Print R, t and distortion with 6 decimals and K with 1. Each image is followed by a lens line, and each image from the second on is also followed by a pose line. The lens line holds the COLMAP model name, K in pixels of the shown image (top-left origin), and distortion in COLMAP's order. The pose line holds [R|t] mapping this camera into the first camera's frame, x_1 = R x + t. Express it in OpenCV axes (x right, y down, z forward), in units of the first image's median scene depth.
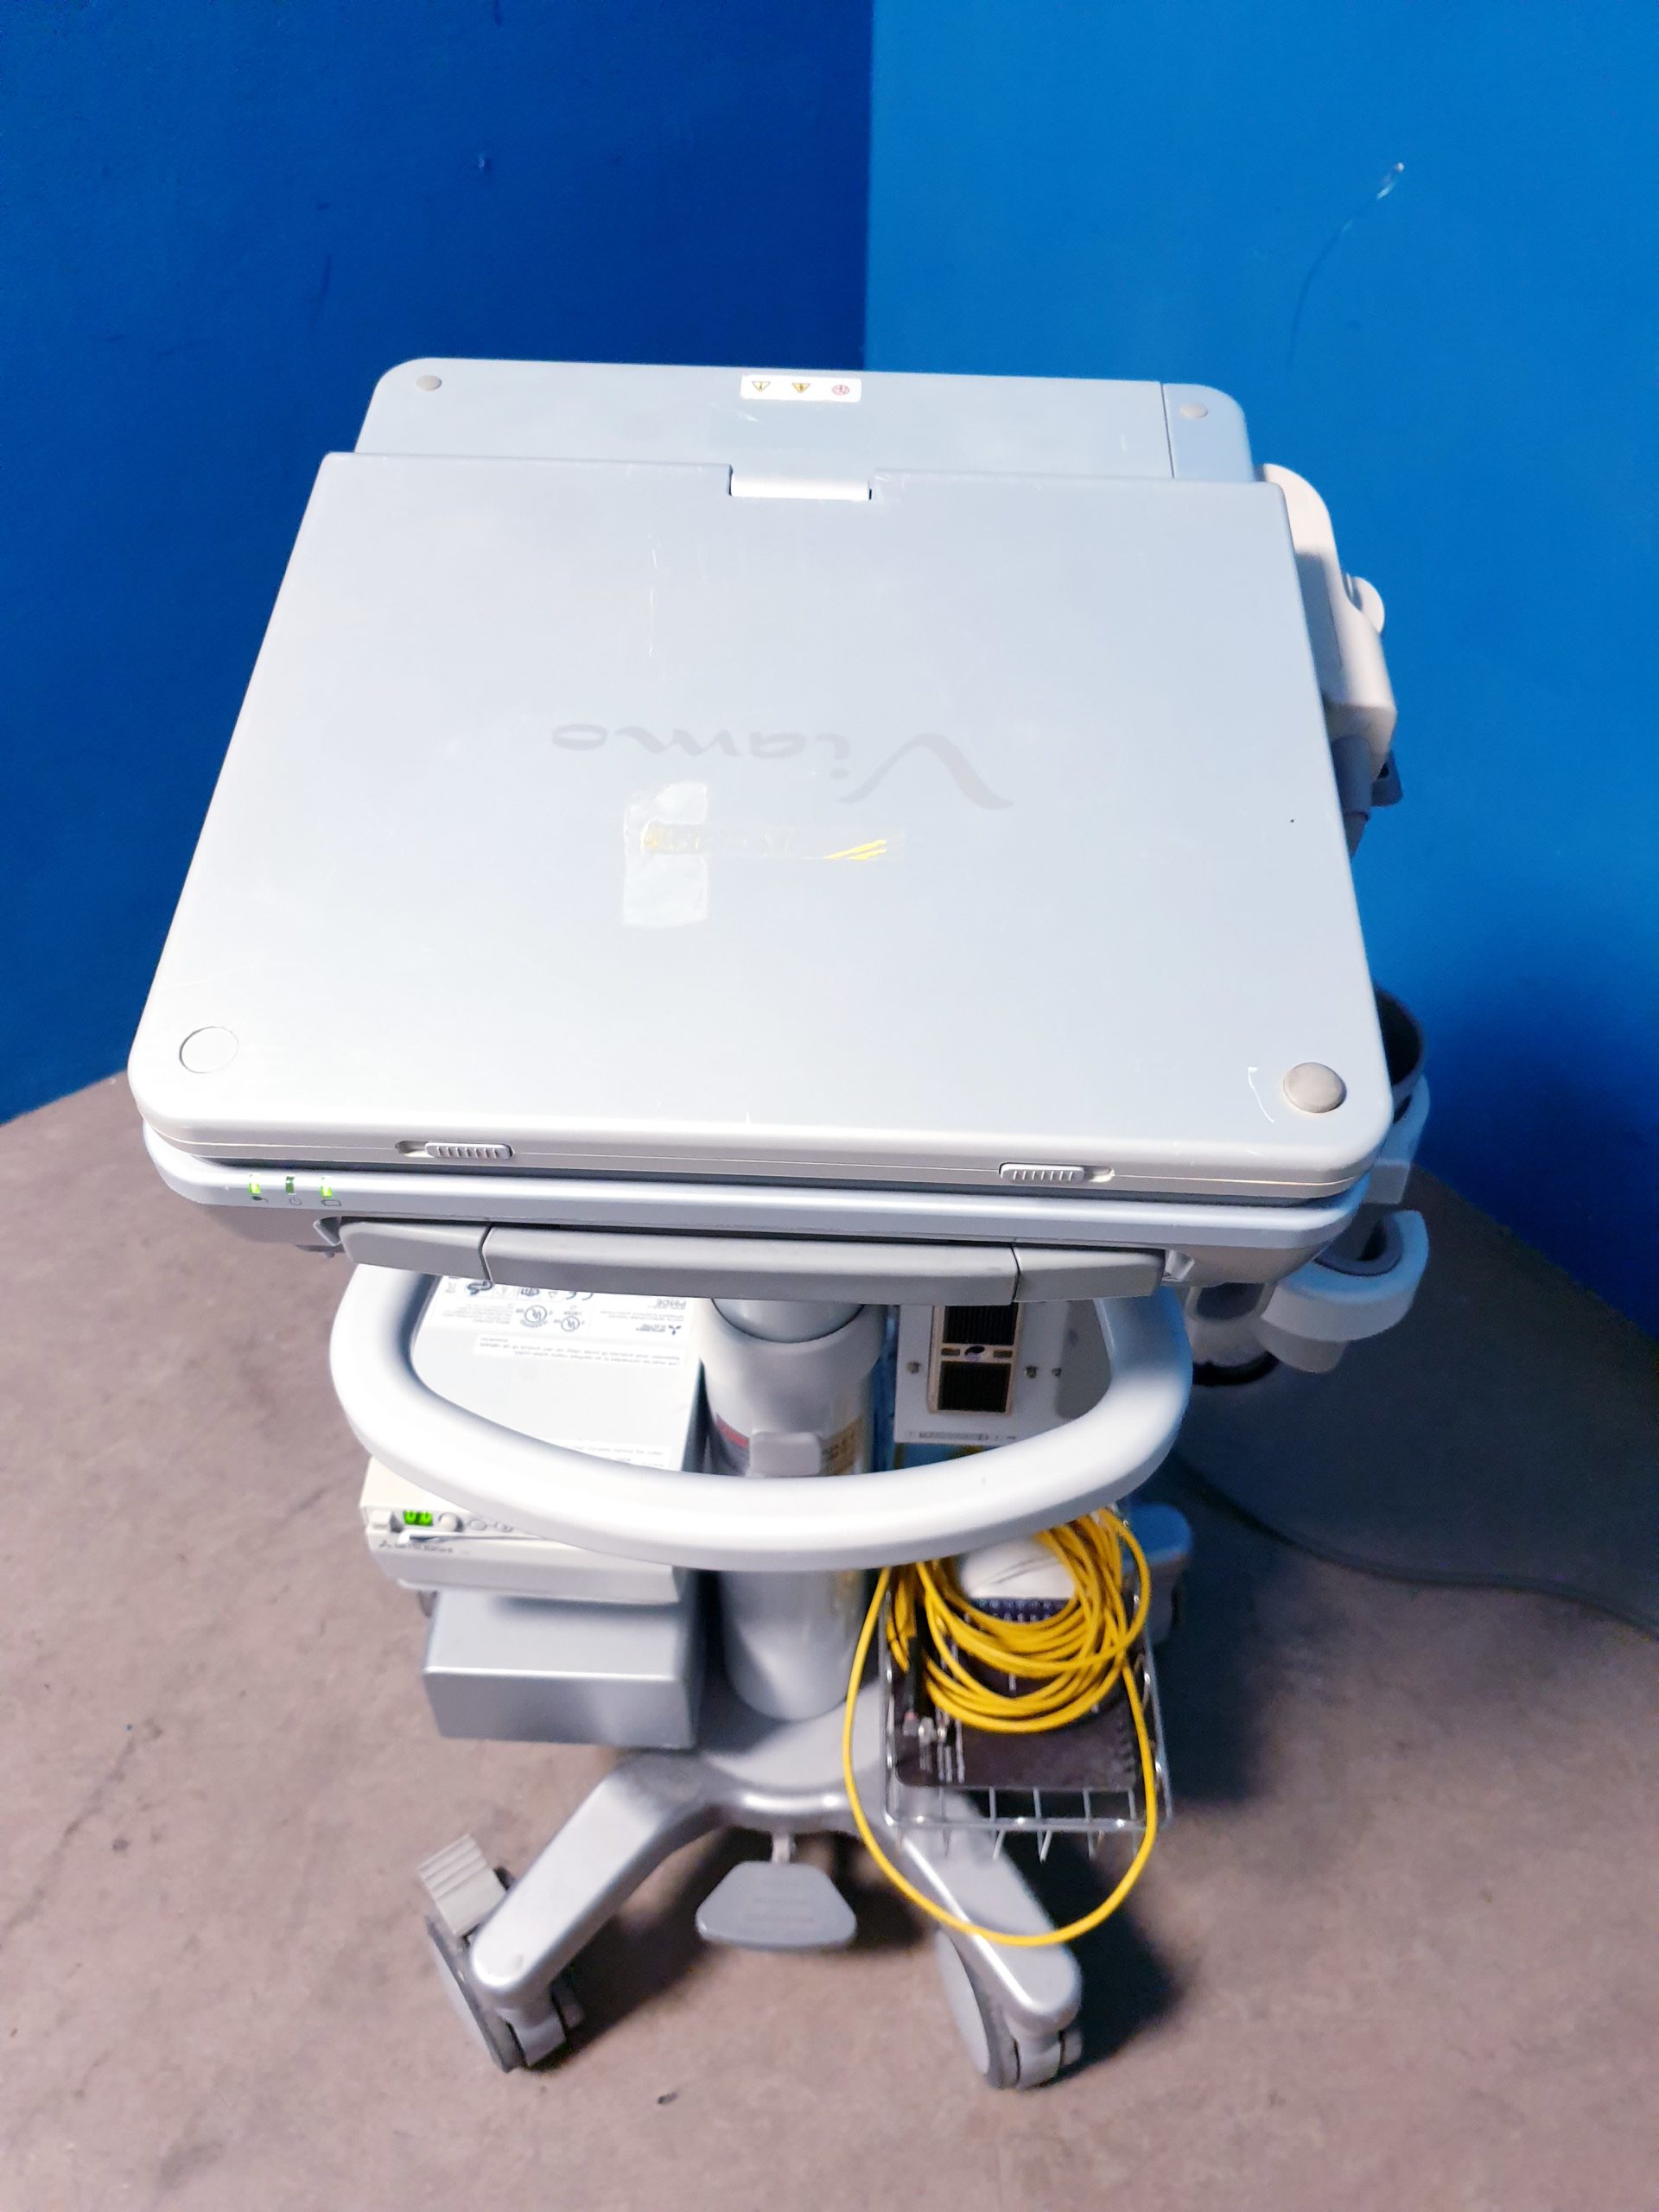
lens RADIAL K [[1631.5, 0, 829.5], [0, 1631.5, 1106.0], [0, 0, 1]] dist [0.031380, -0.004605]
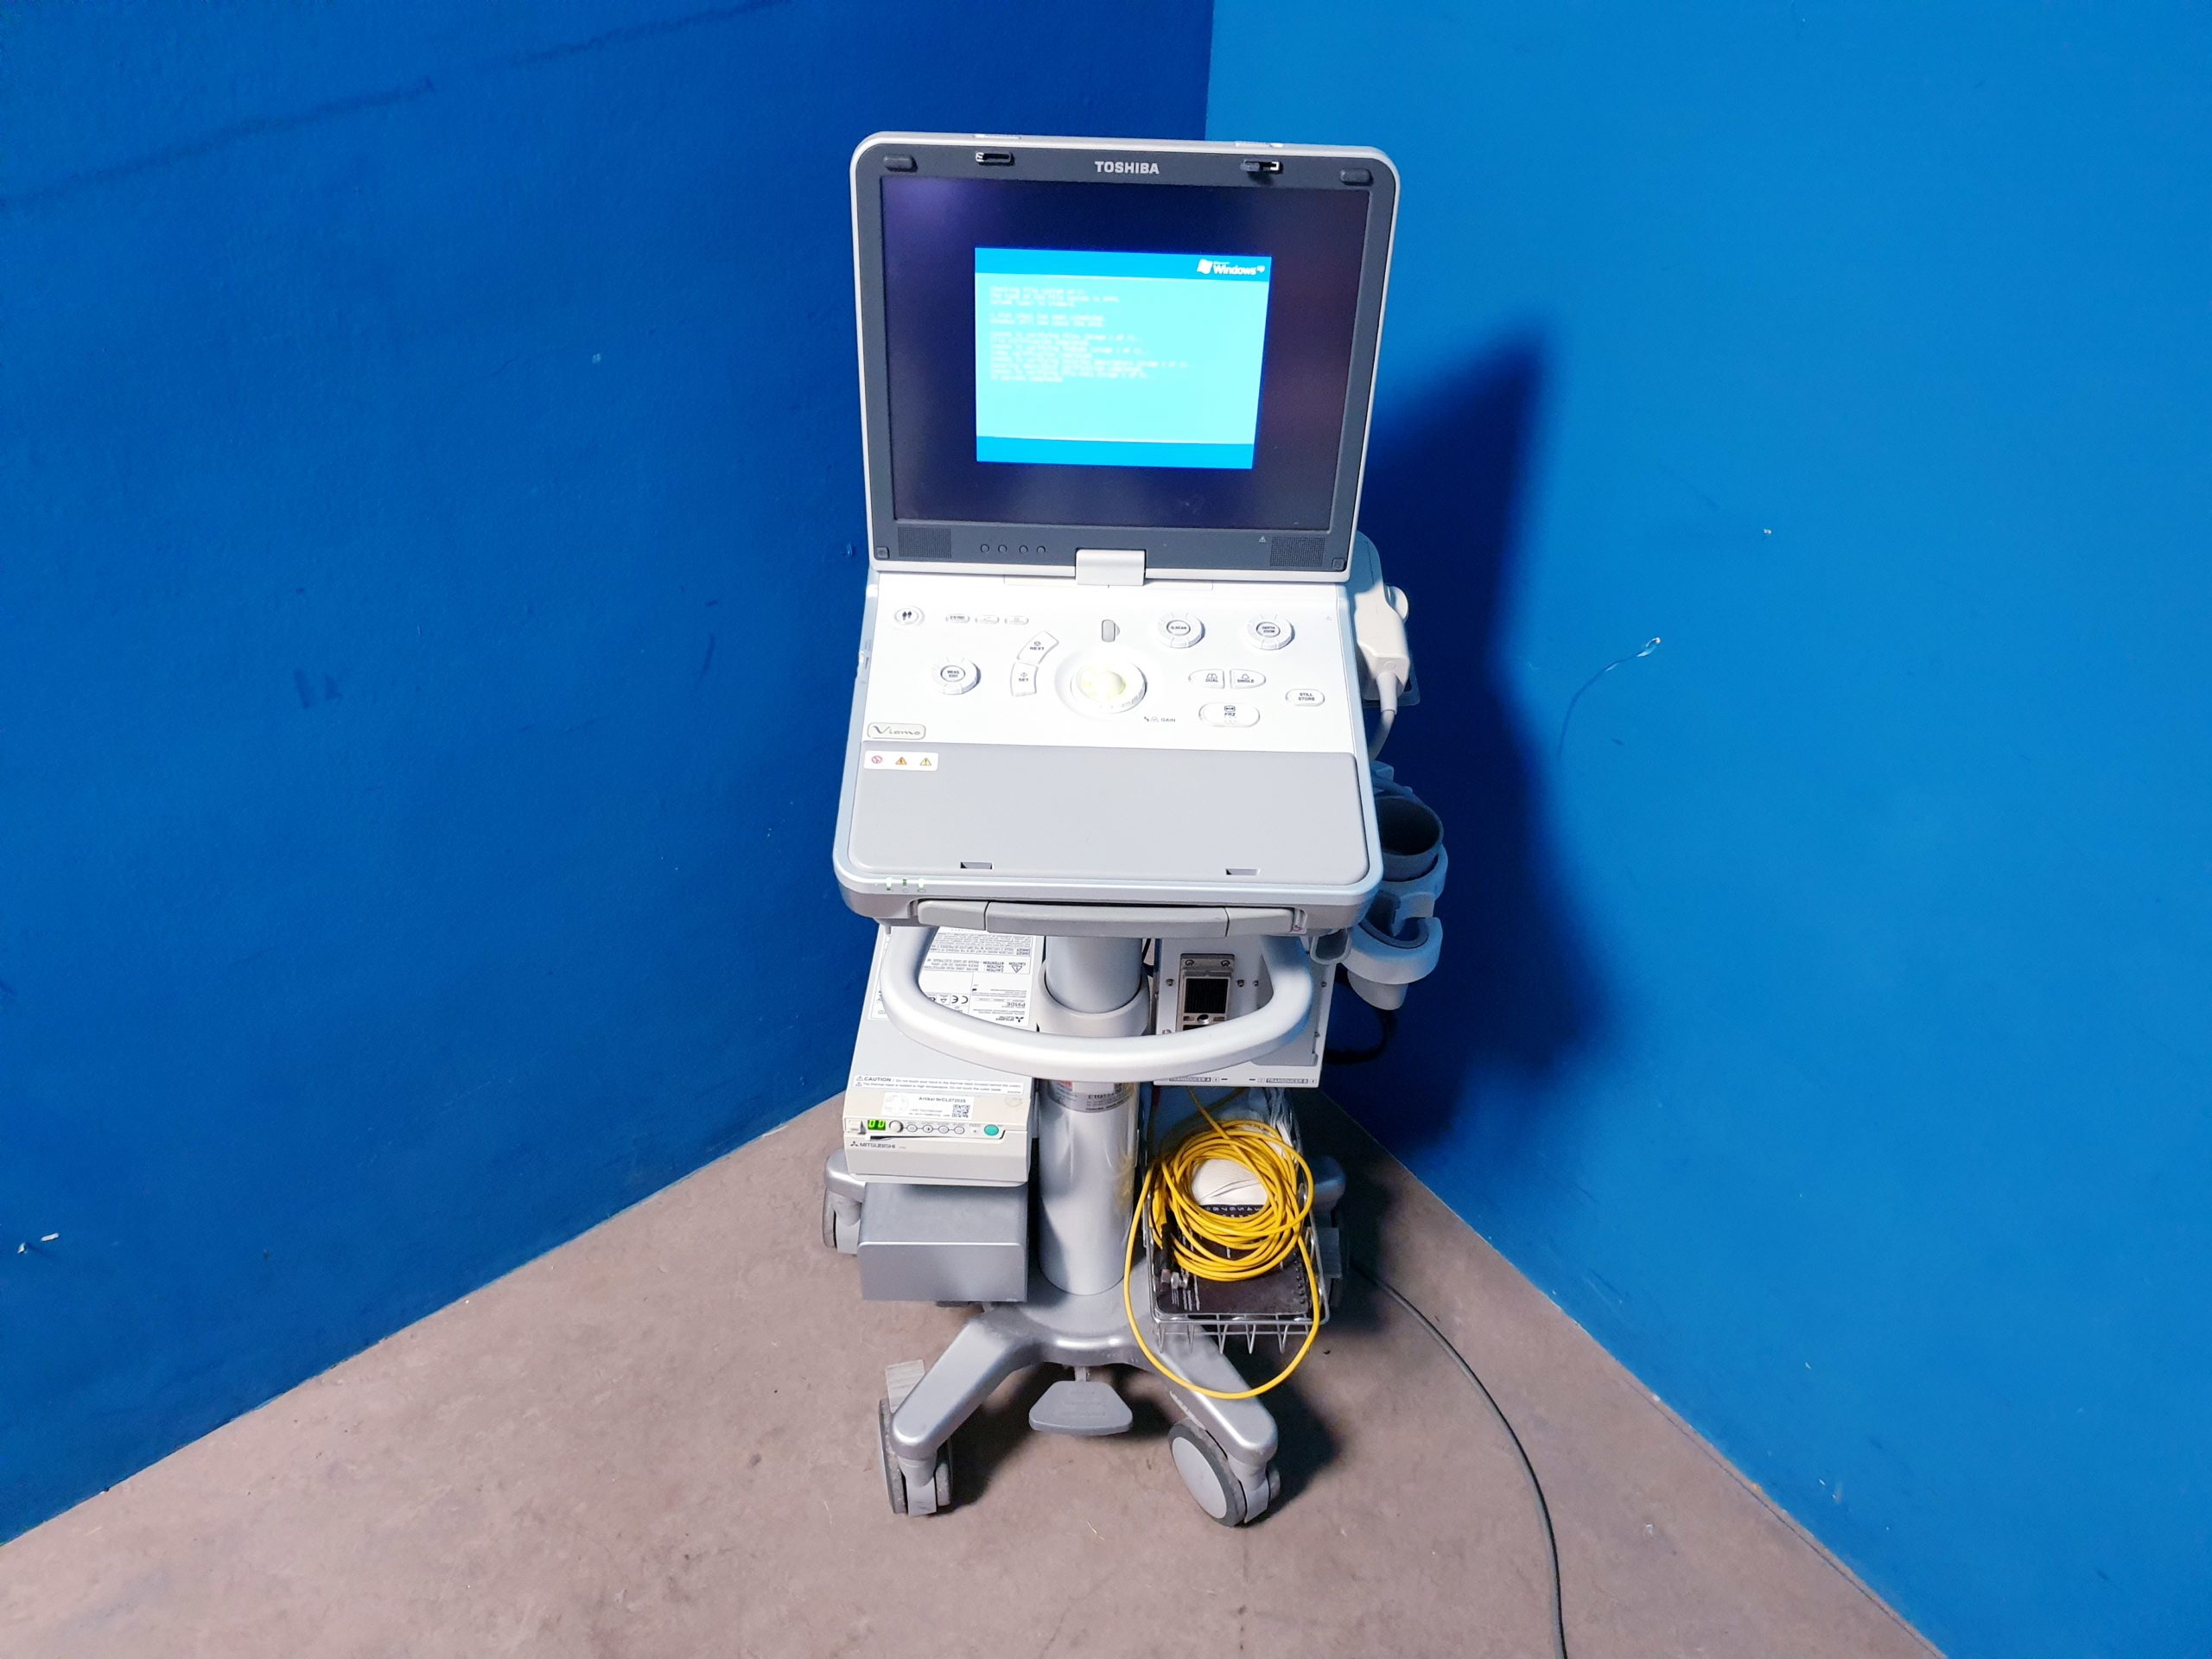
lens RADIAL K [[1631.5, 0, 1106.0], [0, 1631.5, 829.5], [0, 0, 1]] dist [0.031380, -0.004605]
pose [[0.998603, -0.017213, 0.049966, -0.077572], [0.021564, 0.995897, -0.087883, 0.084439], [-0.048248, 0.088838, 0.994877, -0.593265]]
